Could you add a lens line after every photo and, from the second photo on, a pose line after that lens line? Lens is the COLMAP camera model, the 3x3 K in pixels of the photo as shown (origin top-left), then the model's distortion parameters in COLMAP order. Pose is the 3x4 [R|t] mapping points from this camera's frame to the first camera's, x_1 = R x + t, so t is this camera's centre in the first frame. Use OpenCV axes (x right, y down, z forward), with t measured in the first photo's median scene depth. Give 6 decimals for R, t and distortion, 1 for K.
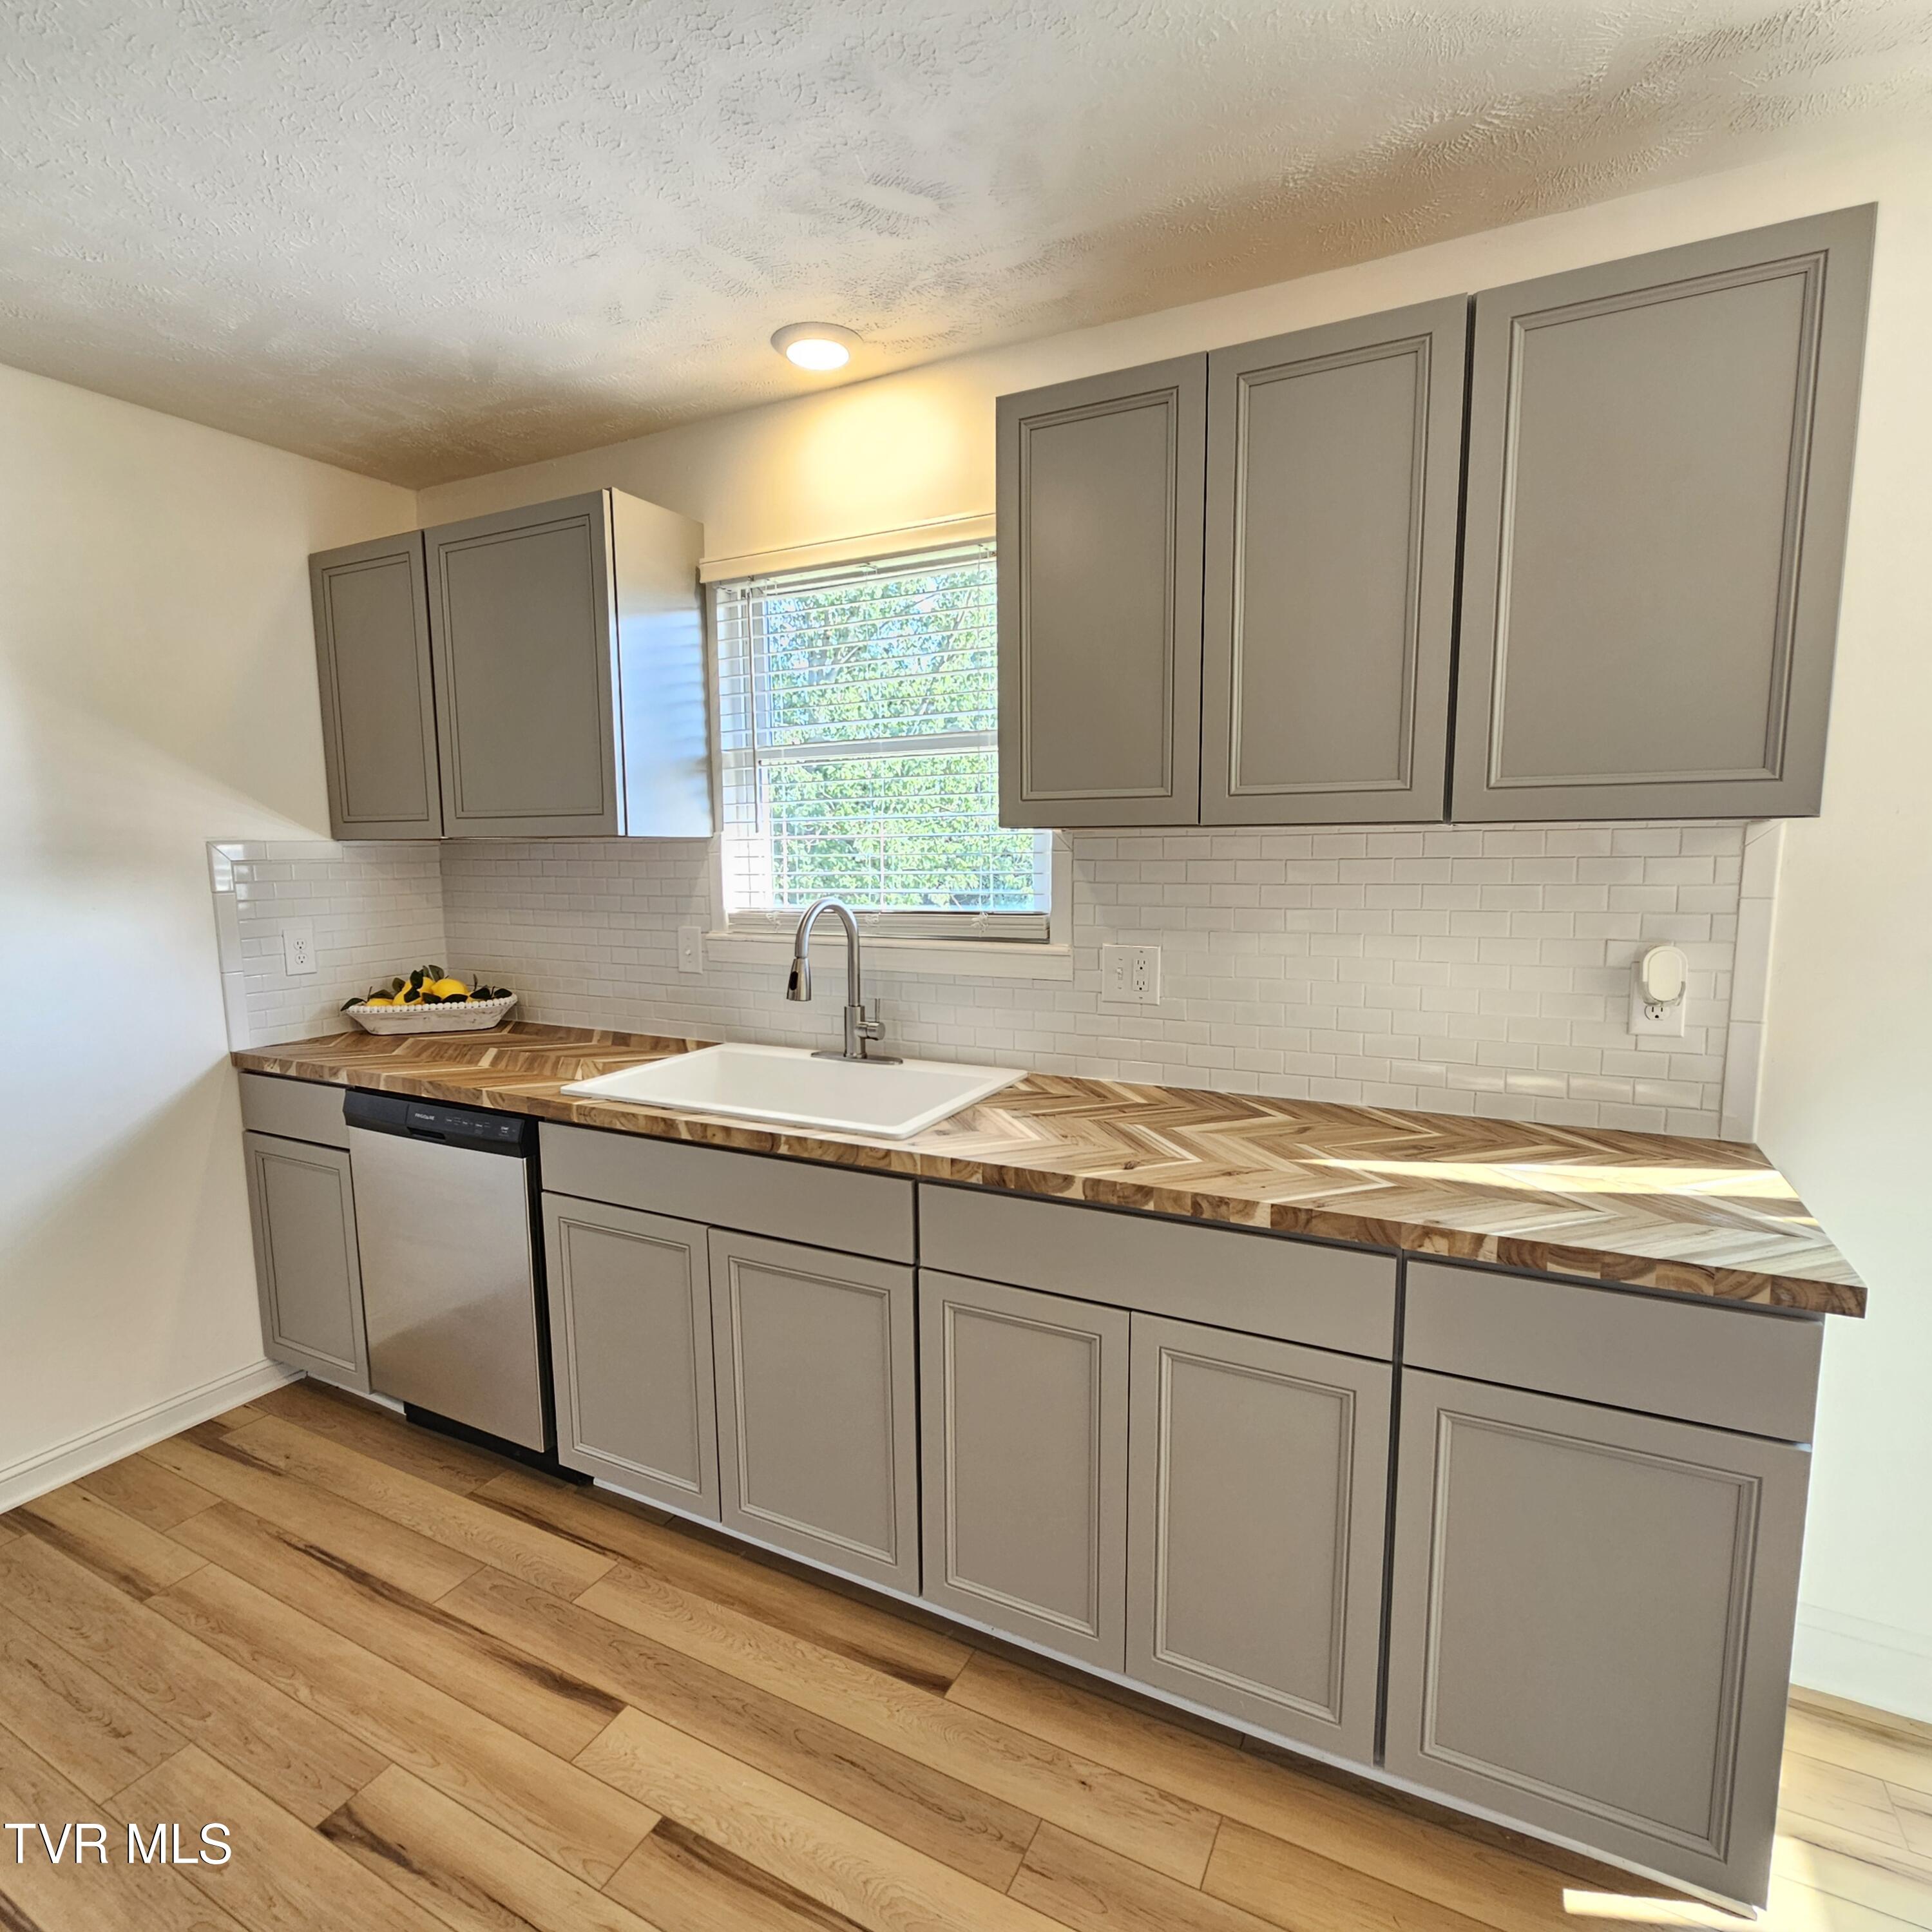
lens RADIAL K [[1042.6, 0, 965.0], [0, 1042.6, 965.0], [0, 0, 1]] dist [0.005780, -0.005536]
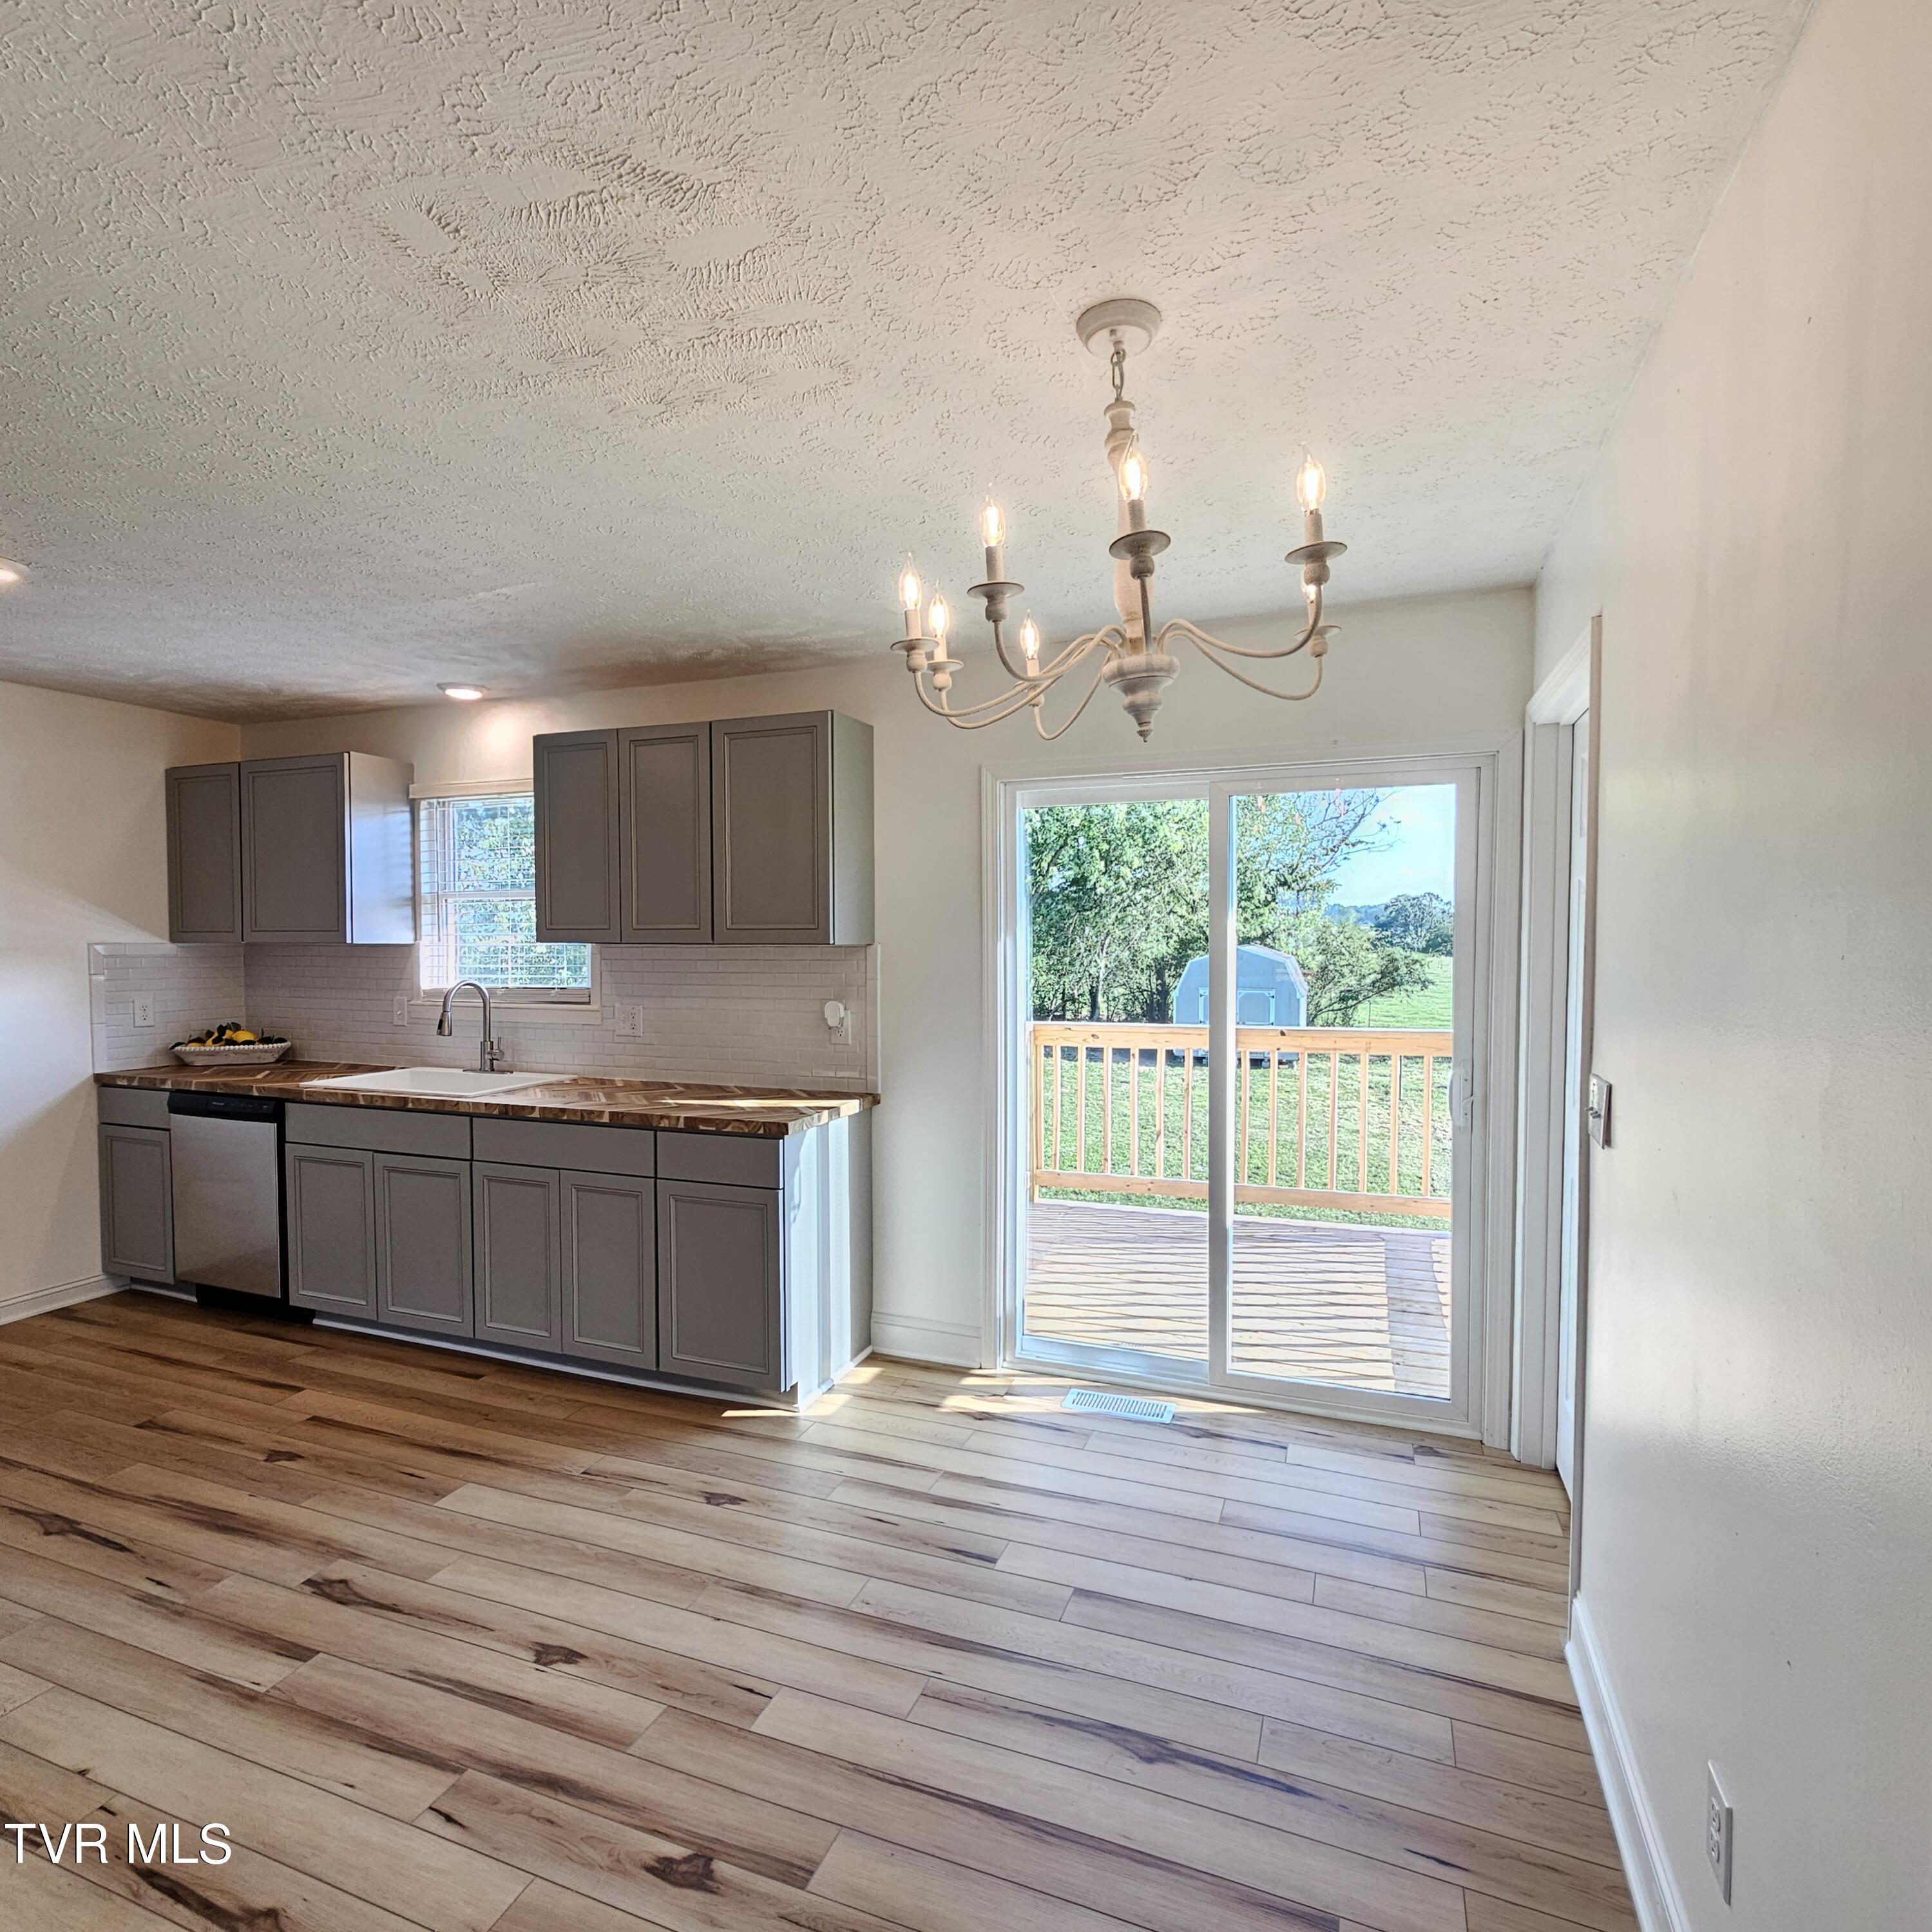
lens RADIAL K [[1042.6, 0, 969.4], [0, 1042.6, 970.9], [0, 0, 1]] dist [0.005780, -0.005536]
pose [[0.993586, 0.006862, 0.112874, 0.491698], [0.003008, 0.996200, -0.087043, 0.075223], [-0.113042, 0.086824, 0.989789, -0.821309]]
